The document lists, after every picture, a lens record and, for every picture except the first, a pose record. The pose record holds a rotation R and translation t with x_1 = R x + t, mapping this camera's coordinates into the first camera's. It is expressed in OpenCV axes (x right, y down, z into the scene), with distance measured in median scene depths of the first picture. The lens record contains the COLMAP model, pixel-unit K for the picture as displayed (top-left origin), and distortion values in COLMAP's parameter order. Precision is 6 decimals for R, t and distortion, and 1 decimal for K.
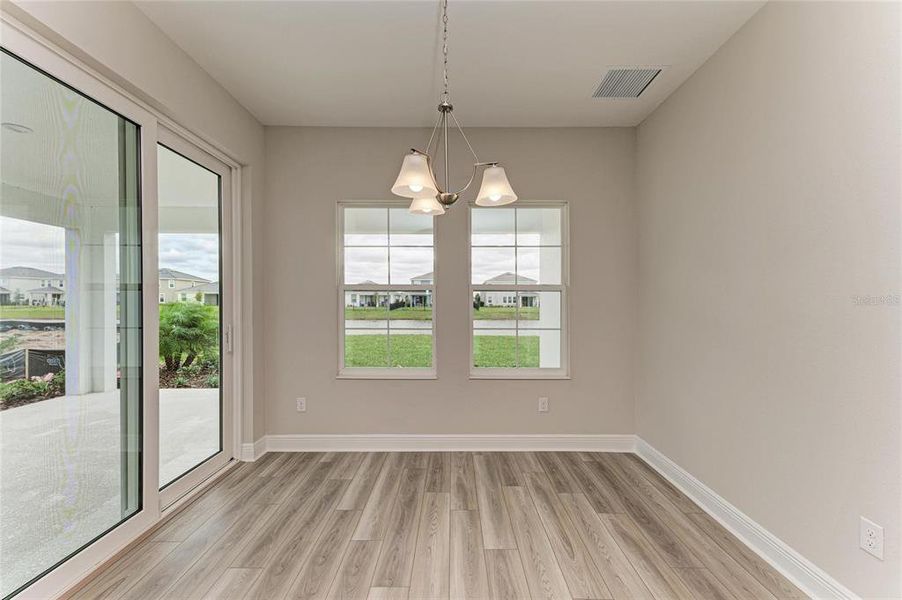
lens RADIAL K [[382.9, 0, 453.2], [0, 382.9, 303.4], [0, 0, 1]] dist [0.019790, -0.000106]
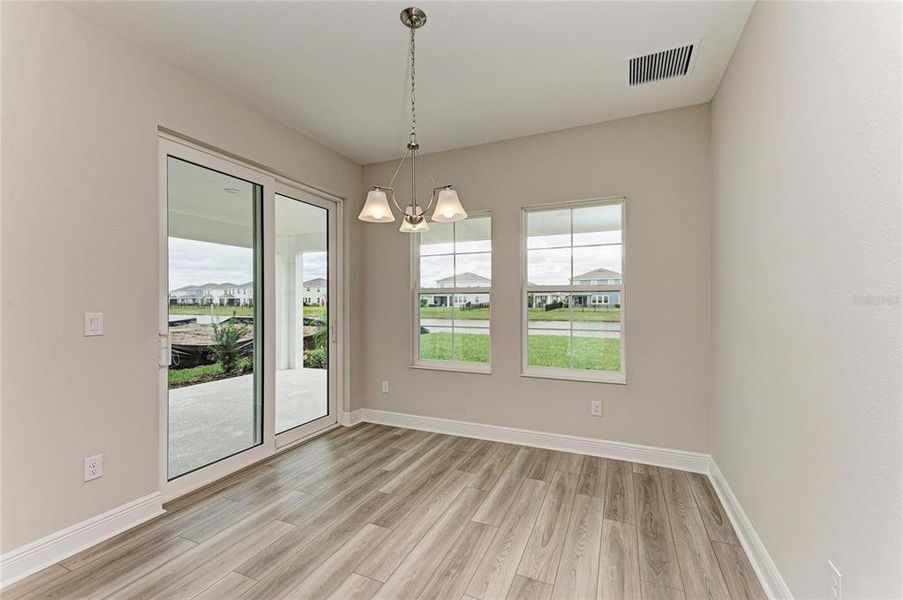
lens RADIAL K [[383.3, 0, 453.7], [0, 383.3, 303.4], [0, 0, 1]] dist [0.019790, -0.000106]
pose [[0.915009, -0.003452, -0.403419, 0.334614], [0.002565, 0.999993, -0.002738, -0.000314], [0.403426, 0.001470, 0.915011, -0.041959]]
